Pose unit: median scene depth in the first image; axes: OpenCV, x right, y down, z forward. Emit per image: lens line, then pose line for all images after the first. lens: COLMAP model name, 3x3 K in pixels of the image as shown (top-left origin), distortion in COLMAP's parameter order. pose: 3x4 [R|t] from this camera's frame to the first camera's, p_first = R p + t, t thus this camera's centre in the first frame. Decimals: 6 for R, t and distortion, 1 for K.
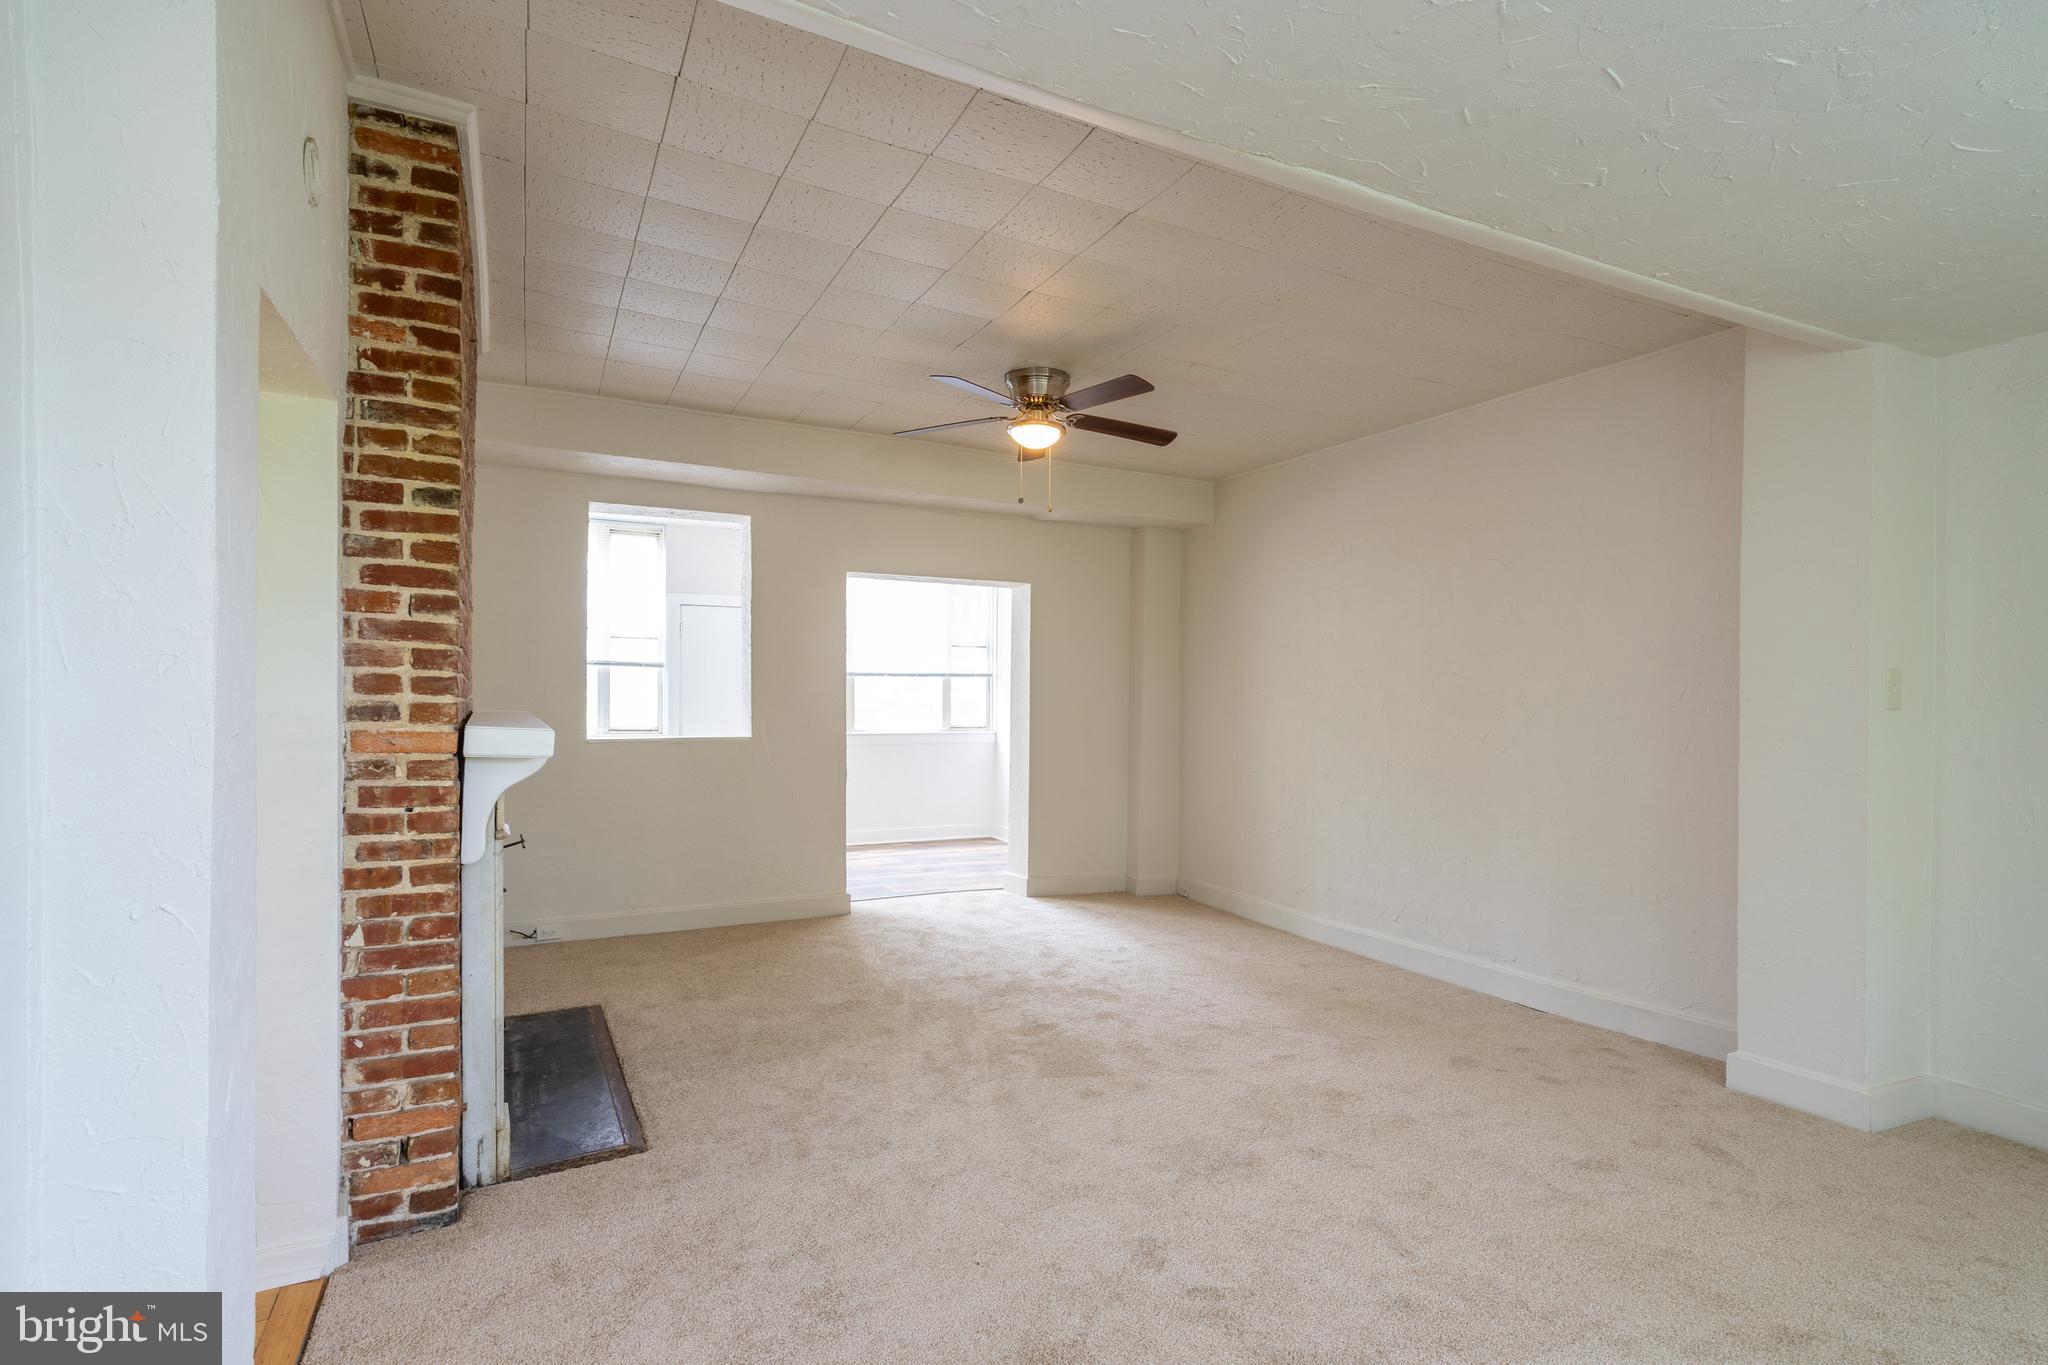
lens RADIAL K [[975.1, 0, 1023.2], [0, 975.1, 698.0], [0, 0, 1]] dist [0.000924, 0.000225]
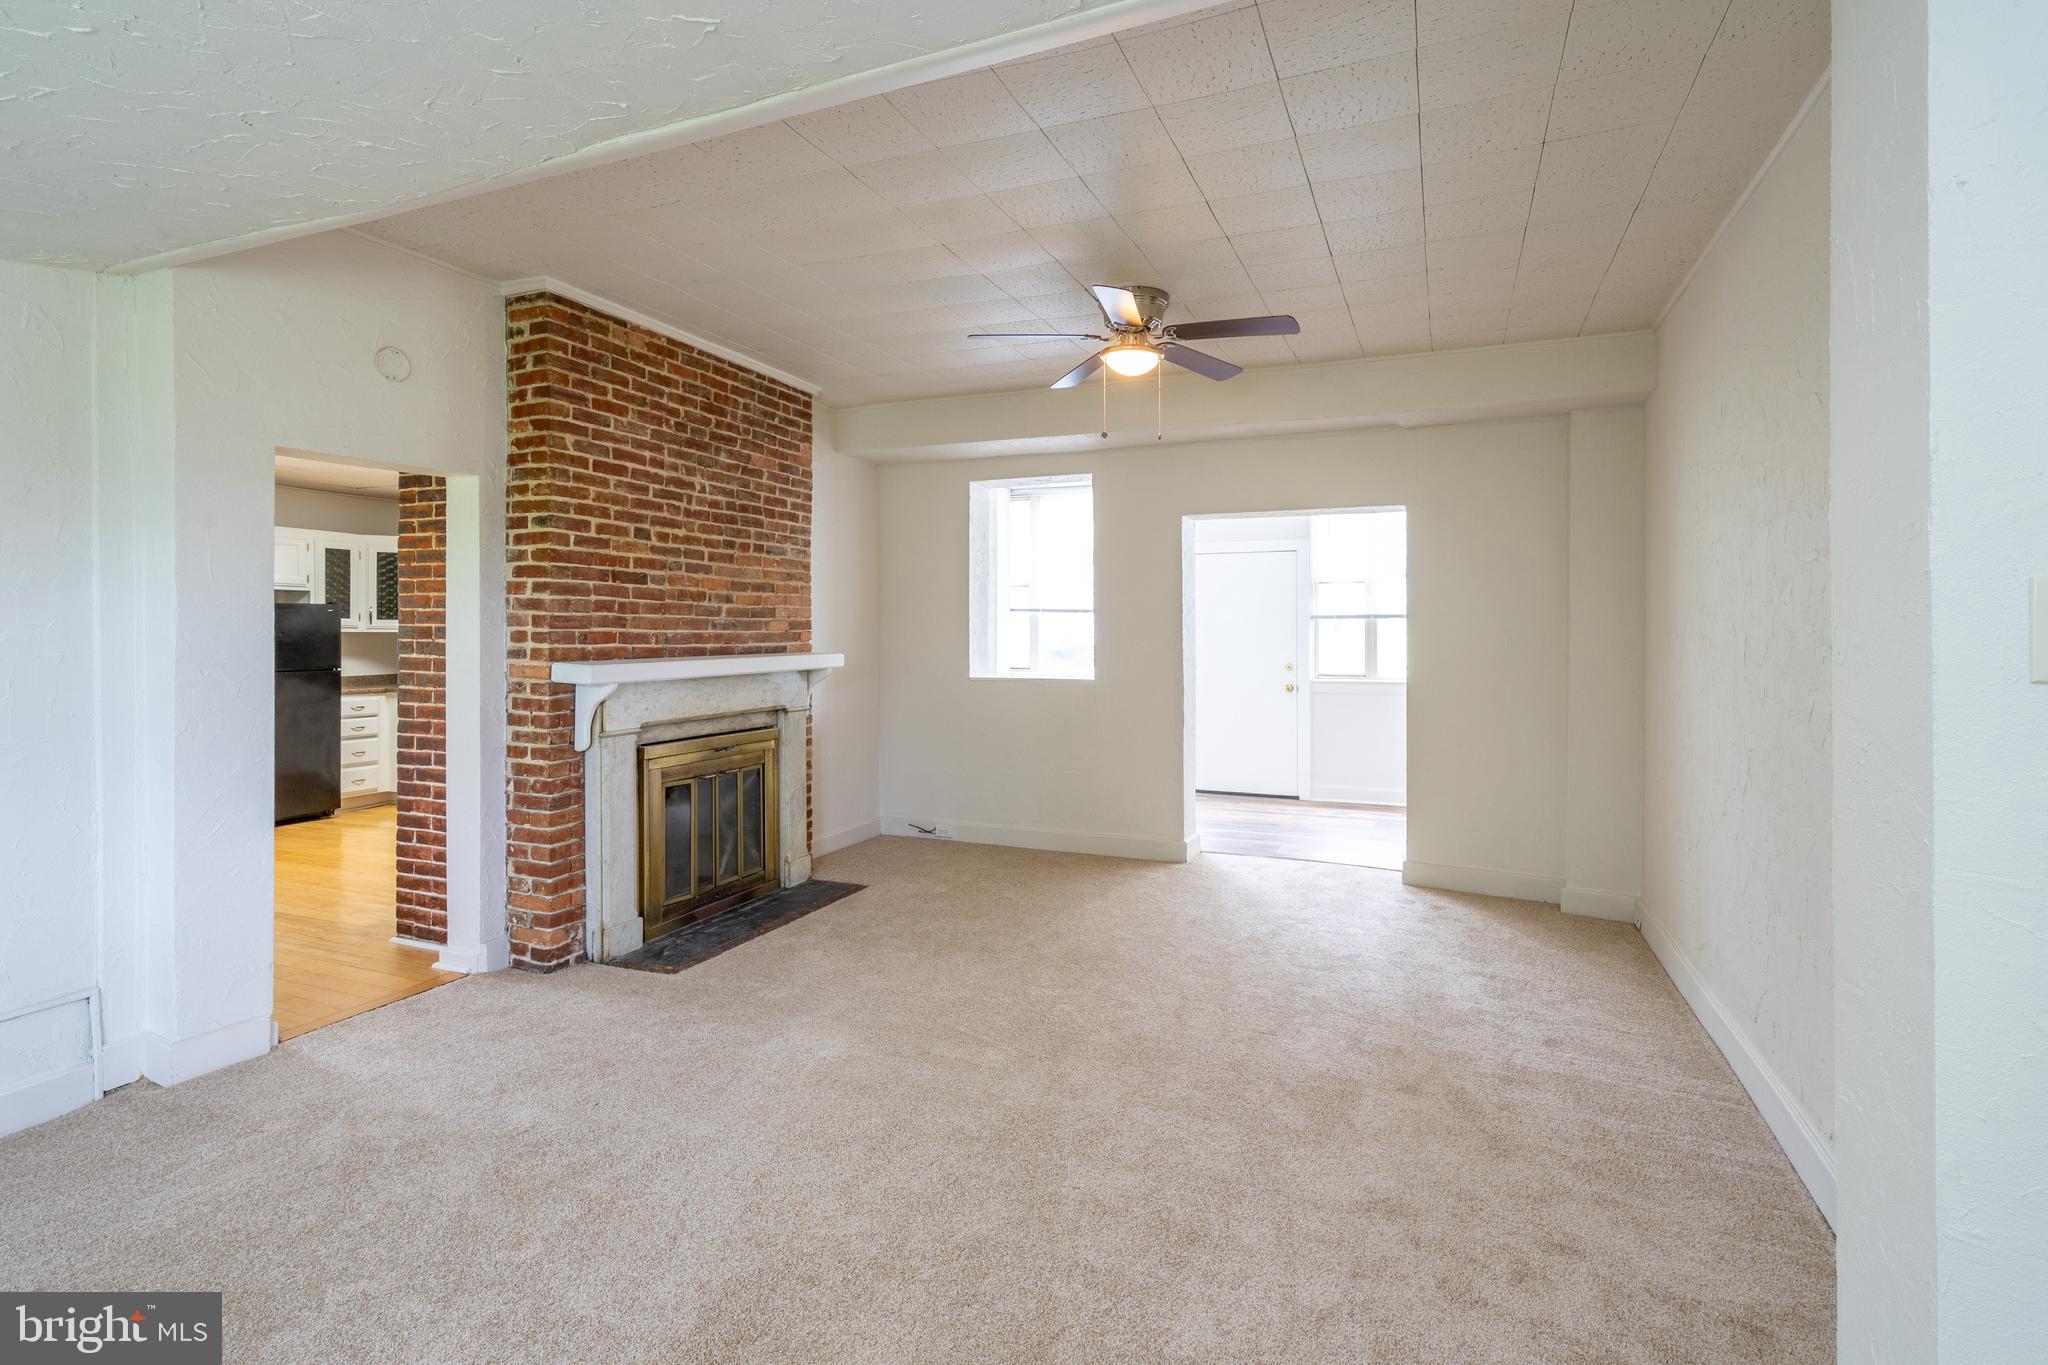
lens RADIAL K [[985.8, 0, 1023.6], [0, 985.8, 629.5], [0, 0, 1]] dist [0.000523, 0.000103]
pose [[0.638970, -0.009391, -0.769174, 1.188599], [0.000674, 0.999932, -0.011649, -0.006194], [0.769231, 0.006924, 0.638933, 0.577766]]
